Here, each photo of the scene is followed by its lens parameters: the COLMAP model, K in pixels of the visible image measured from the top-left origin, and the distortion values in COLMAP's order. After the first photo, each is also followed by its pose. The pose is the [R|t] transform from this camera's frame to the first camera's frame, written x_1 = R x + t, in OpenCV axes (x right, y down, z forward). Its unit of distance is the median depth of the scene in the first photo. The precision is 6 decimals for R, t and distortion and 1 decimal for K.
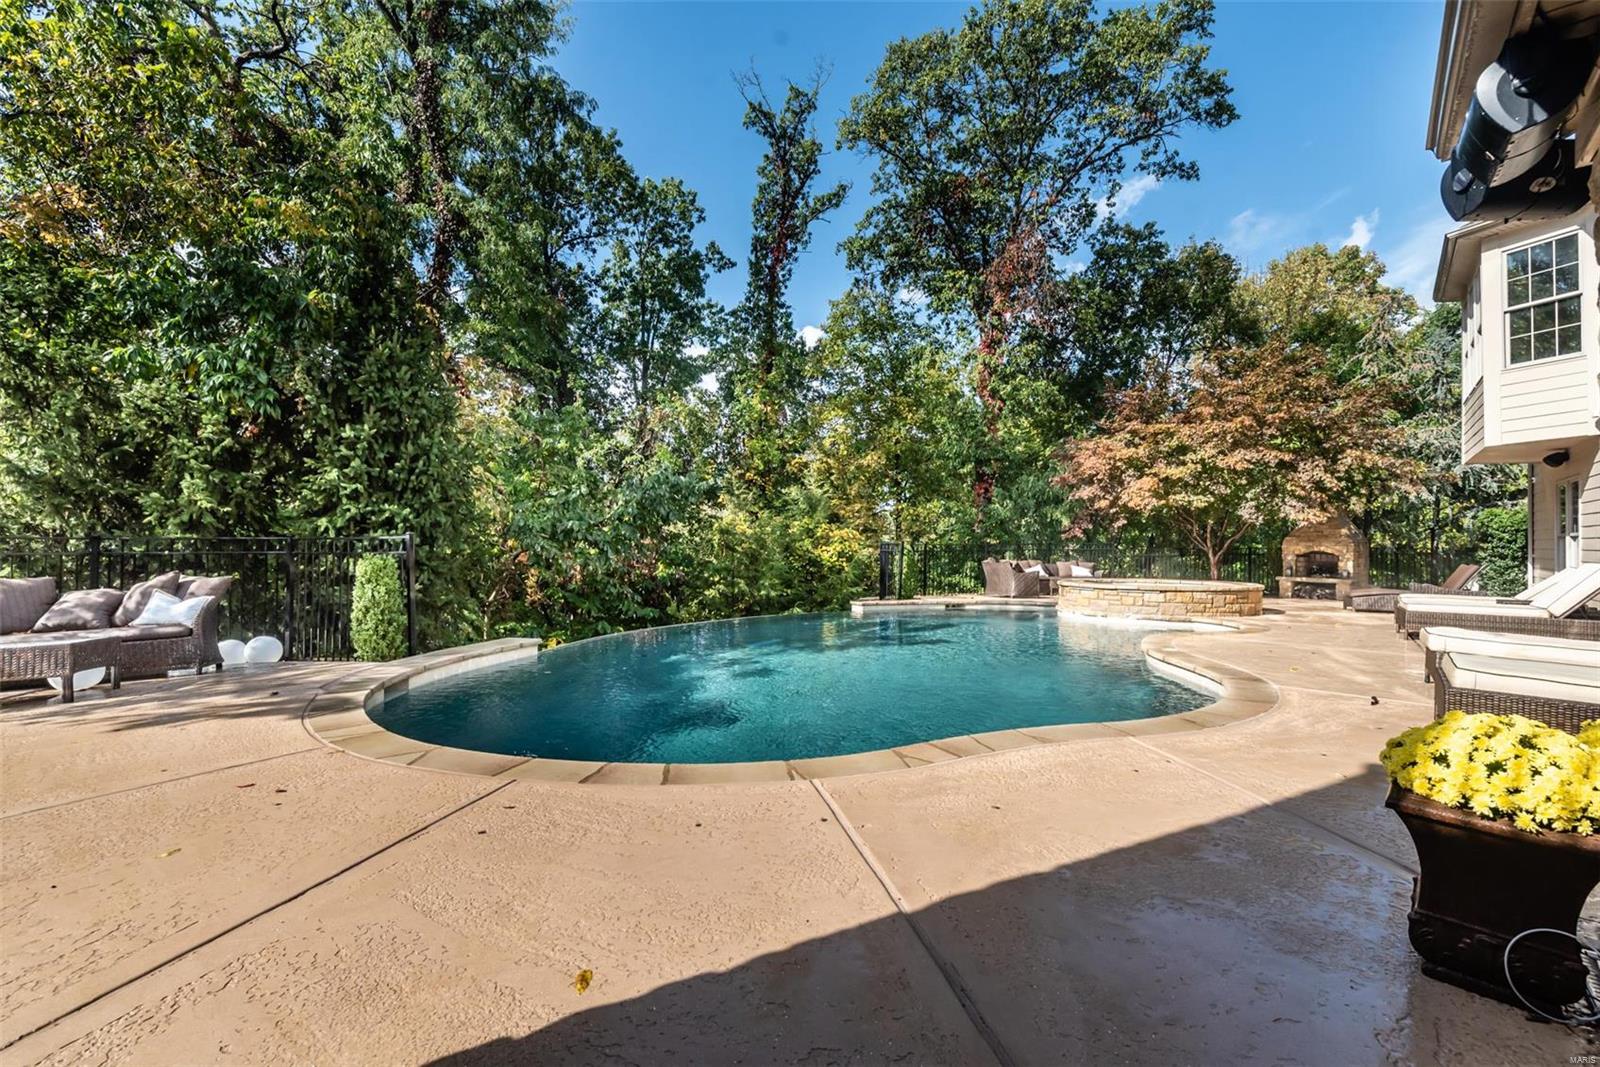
lens RADIAL K [[688.2, 0, 789.4], [0, 688.2, 541.5], [0, 0, 1]] dist [0.002677, 0.000002]
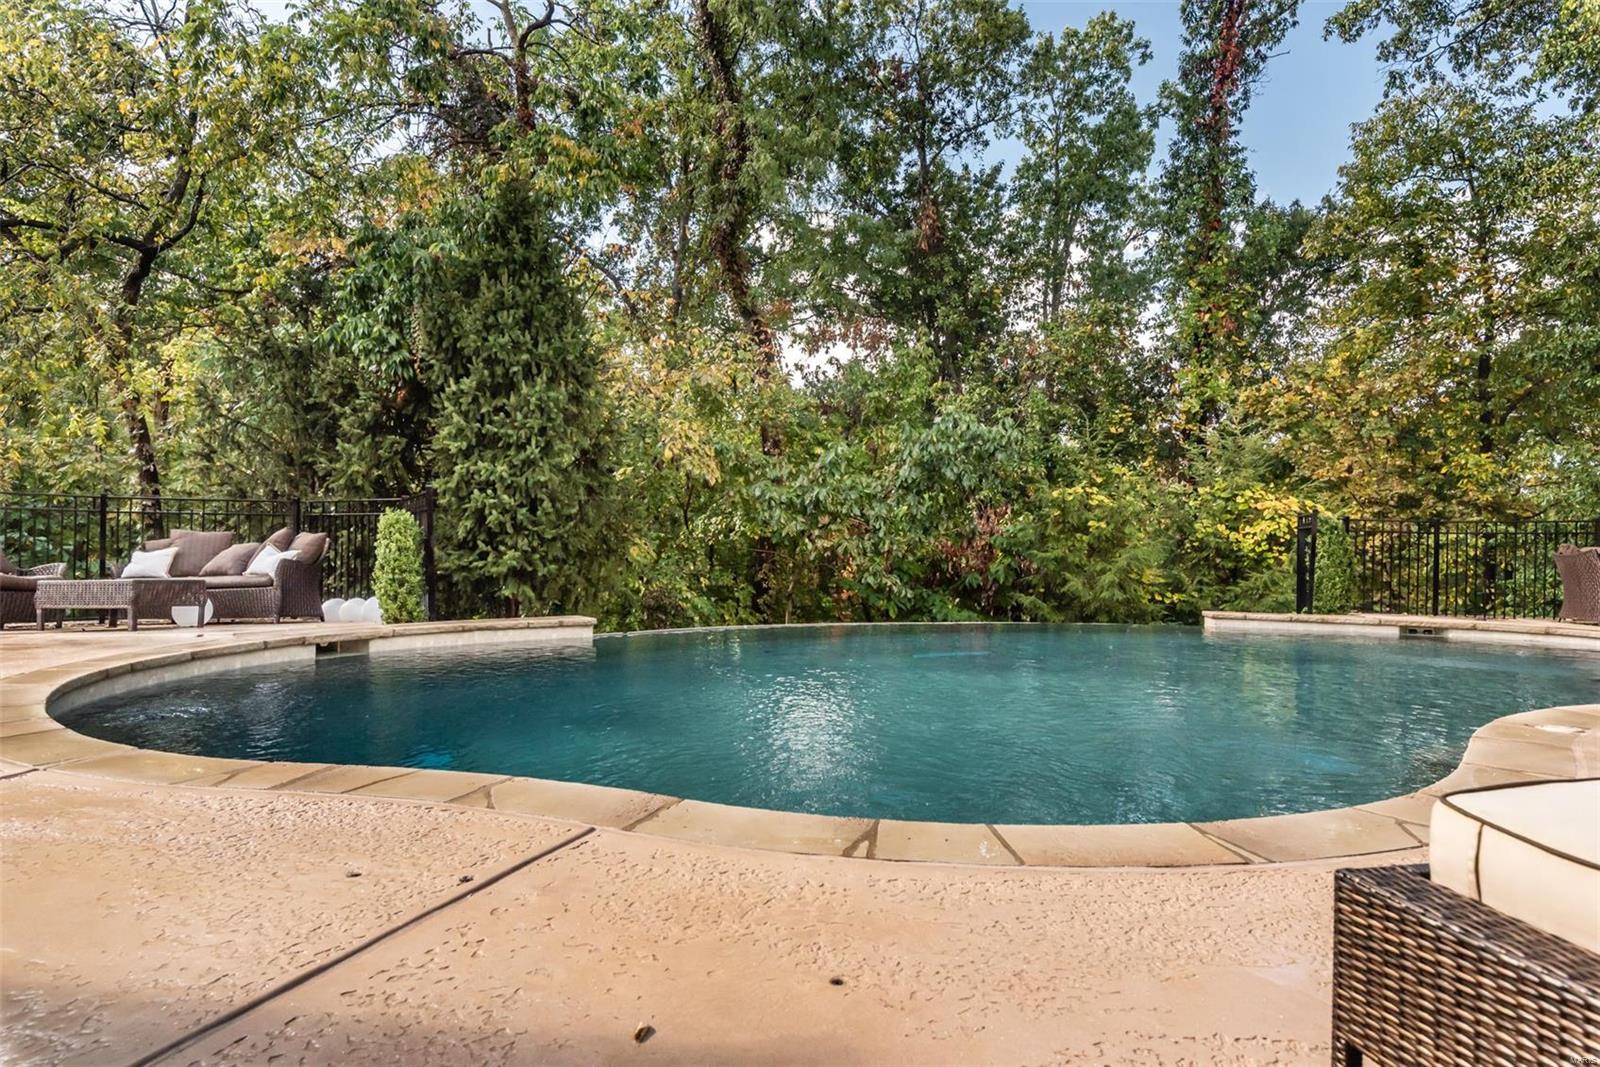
lens RADIAL K [[897.8, 0, 796.2], [0, 897.8, 528.2], [0, 0, 1]] dist [-0.000148, 0.002331]
pose [[0.801877, -0.001355, -0.597488, 0.241538], [-0.006087, 0.999927, -0.010437, 0.023091], [0.597459, 0.012006, 0.801810, 0.151477]]
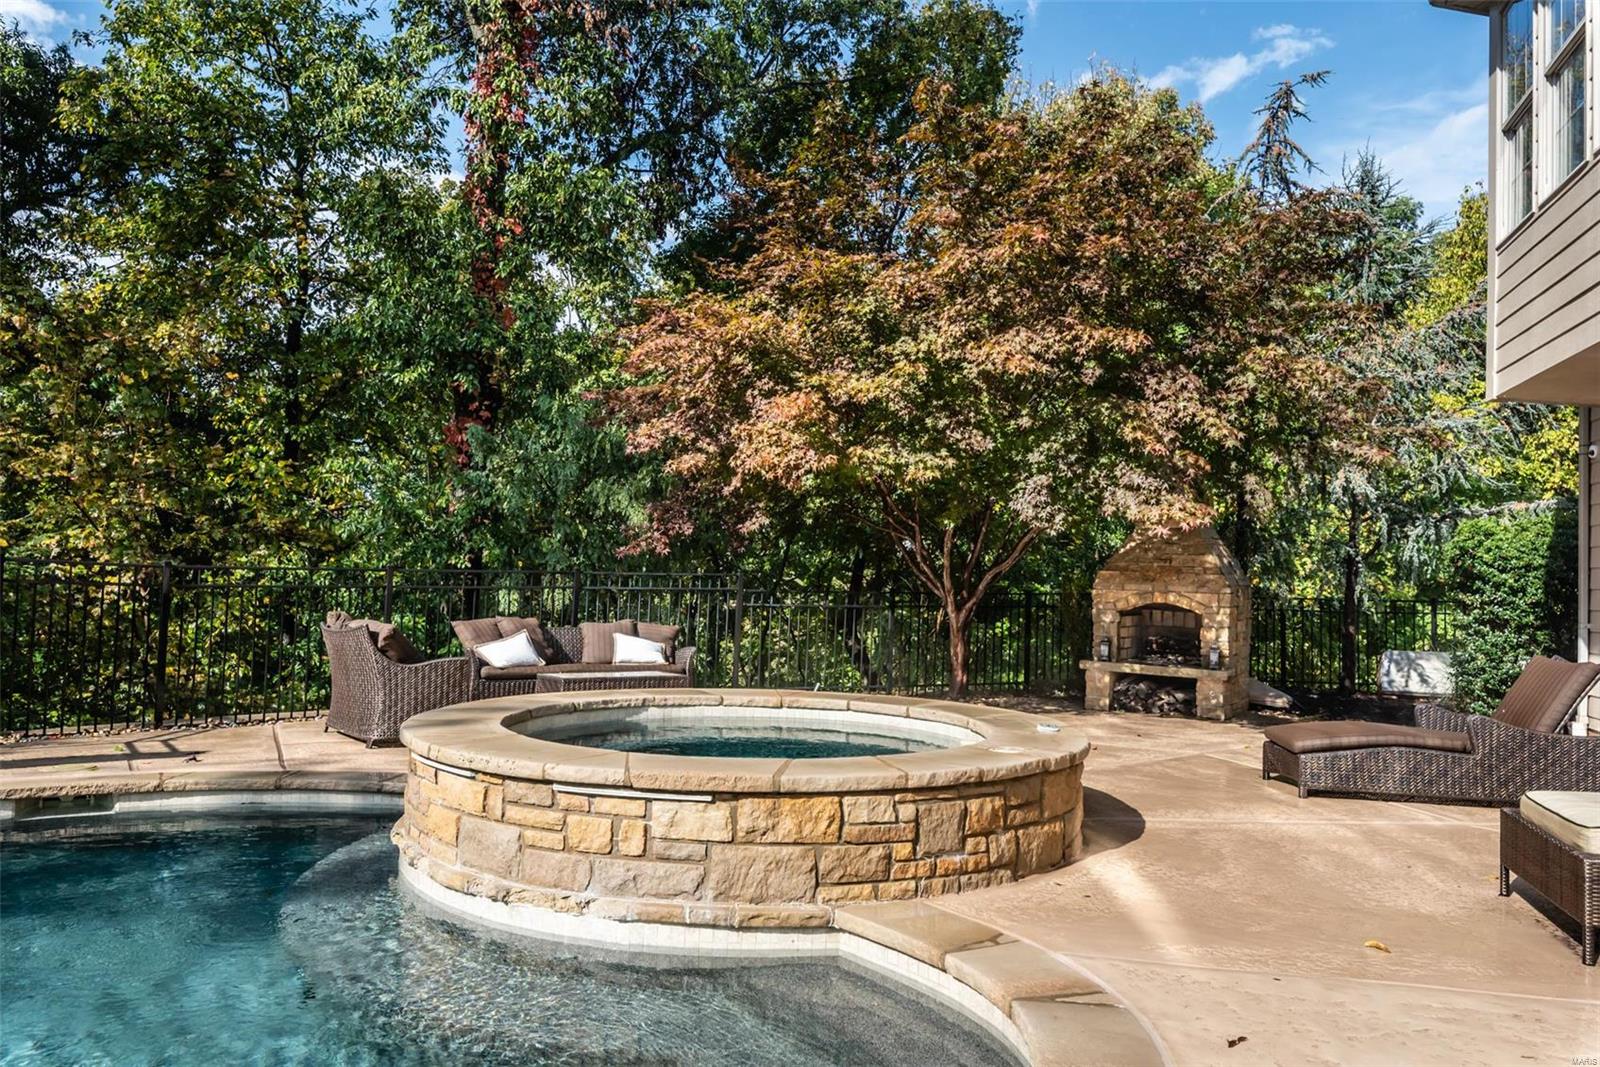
lens RADIAL K [[1144.4, 0, 799.9], [0, 1144.4, 531.4], [0, 0, 1]] dist [0.012417, 0.000606]
pose [[0.920484, 0.038009, 0.388927, 0.291201], [-0.025962, 0.999008, -0.036185, 0.000522], [-0.389916, 0.023210, 0.920558, 0.451011]]
